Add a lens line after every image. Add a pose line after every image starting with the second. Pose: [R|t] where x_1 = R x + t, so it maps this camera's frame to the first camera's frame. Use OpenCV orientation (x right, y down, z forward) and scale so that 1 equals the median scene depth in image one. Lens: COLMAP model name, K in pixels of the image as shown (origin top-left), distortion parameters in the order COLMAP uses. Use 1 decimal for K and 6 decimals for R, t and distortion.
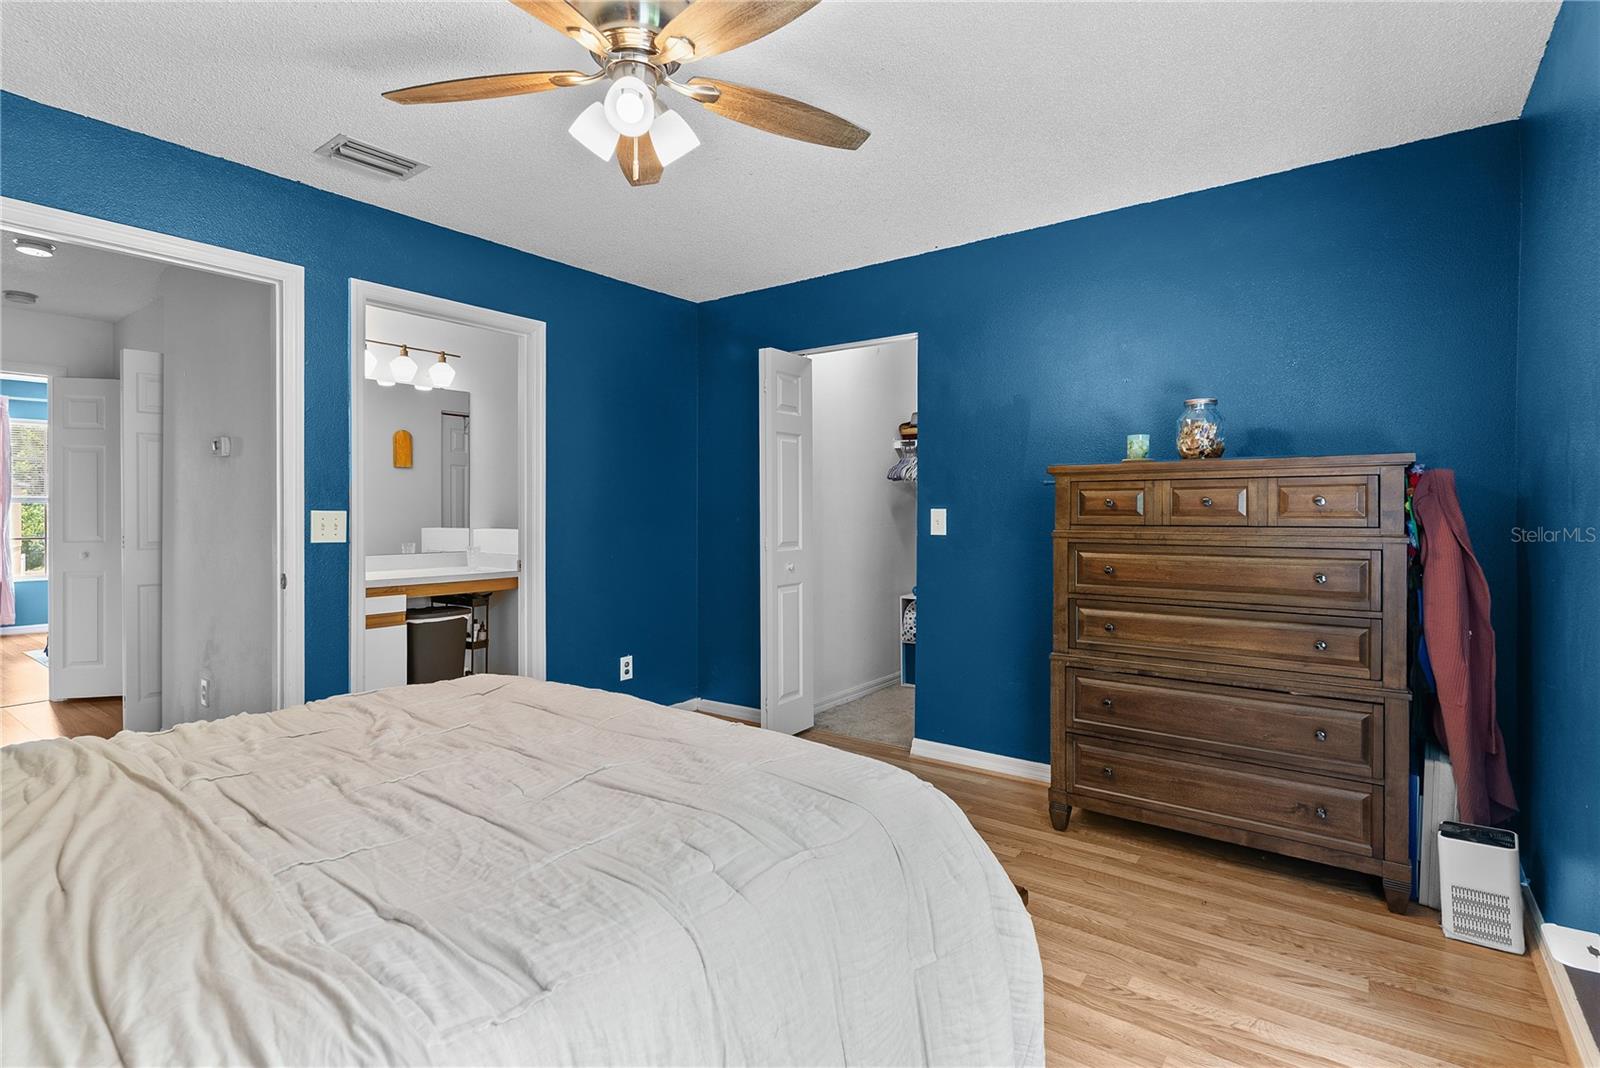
lens RADIAL K [[766.3, 0, 798.0], [0, 766.3, 519.0], [0, 0, 1]] dist [0.000768, 0.002425]
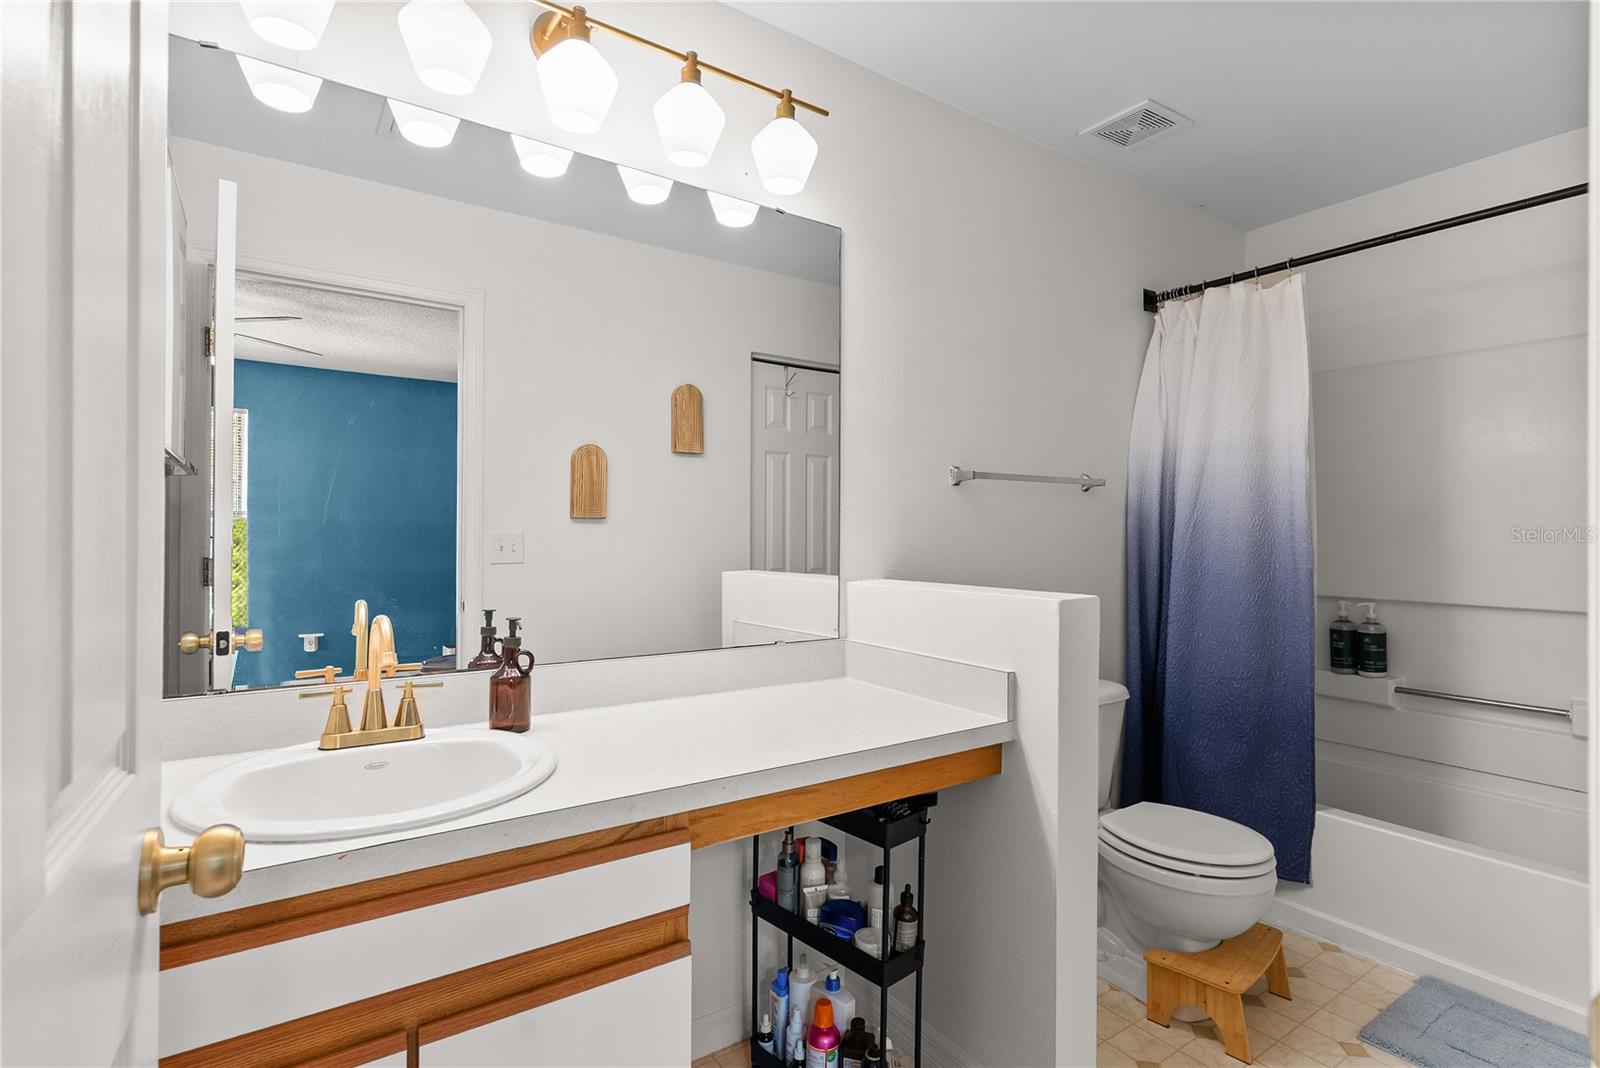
lens RADIAL K [[766.3, 0, 804.8], [0, 766.3, 534.0], [0, 0, 1]] dist [0.000768, 0.002425]
pose [[0.946643, 0.005210, -0.322243, -0.386897], [-0.010592, 0.999832, -0.014952, -0.003557], [0.322111, 0.017567, 0.946539, 0.759814]]
